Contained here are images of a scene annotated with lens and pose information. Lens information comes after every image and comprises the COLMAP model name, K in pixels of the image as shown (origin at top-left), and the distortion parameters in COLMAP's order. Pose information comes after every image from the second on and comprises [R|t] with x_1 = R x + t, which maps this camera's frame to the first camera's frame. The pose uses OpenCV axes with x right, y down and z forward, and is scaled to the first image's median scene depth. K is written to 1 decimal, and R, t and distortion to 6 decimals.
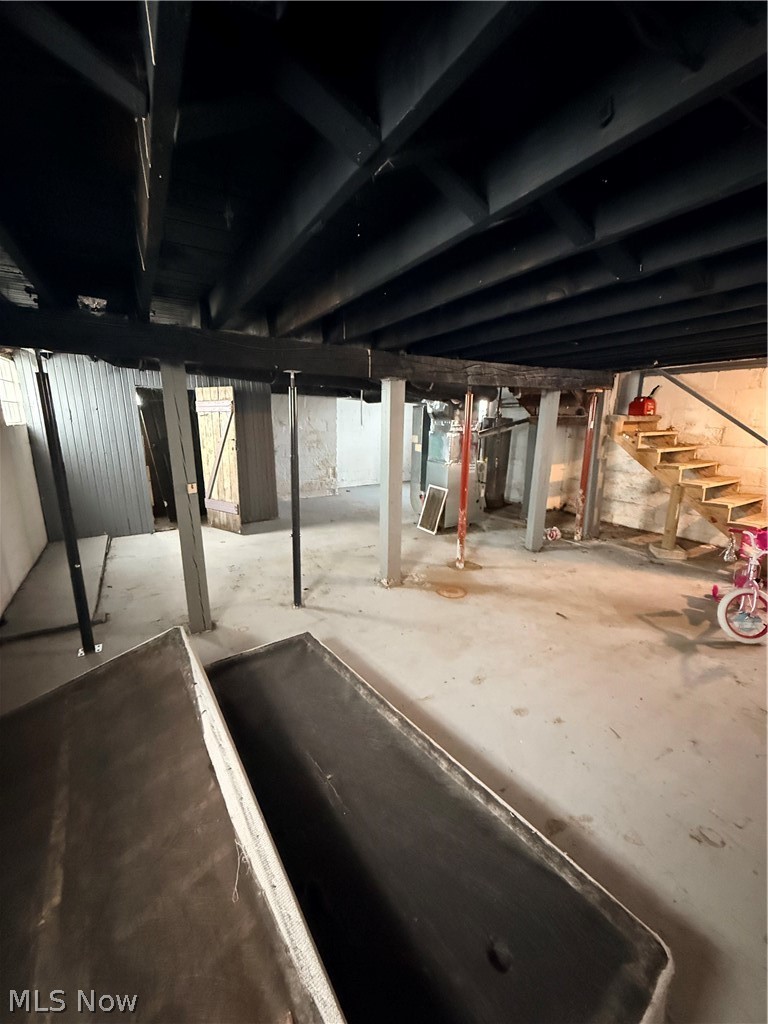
lens RADIAL K [[405.8, 0, 383.2], [0, 405.8, 511.9], [0, 0, 1]] dist [-0.000751, -0.000087]
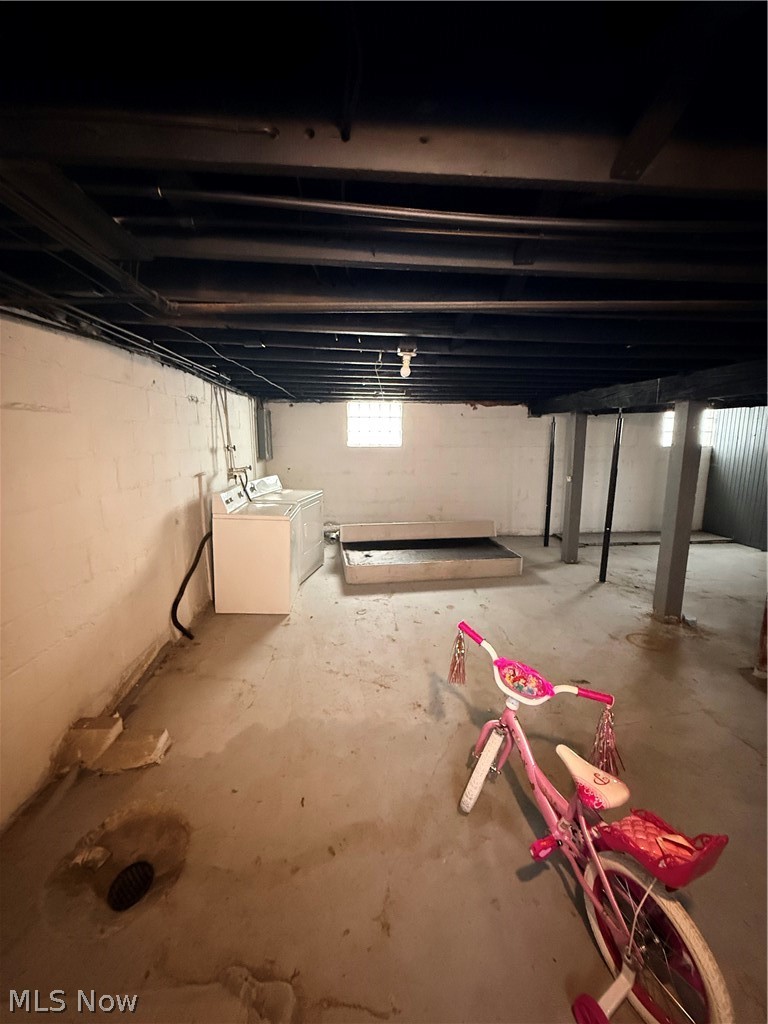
lens RADIAL K [[405.8, 0, 386.4], [0, 405.8, 506.9], [0, 0, 1]] dist [-0.000751, -0.000087]
pose [[-0.455606, 0.144340, -0.878401, 1.259801], [-0.211785, 0.940857, 0.264451, -0.201528], [0.864621, 0.306518, -0.398092, 0.871268]]
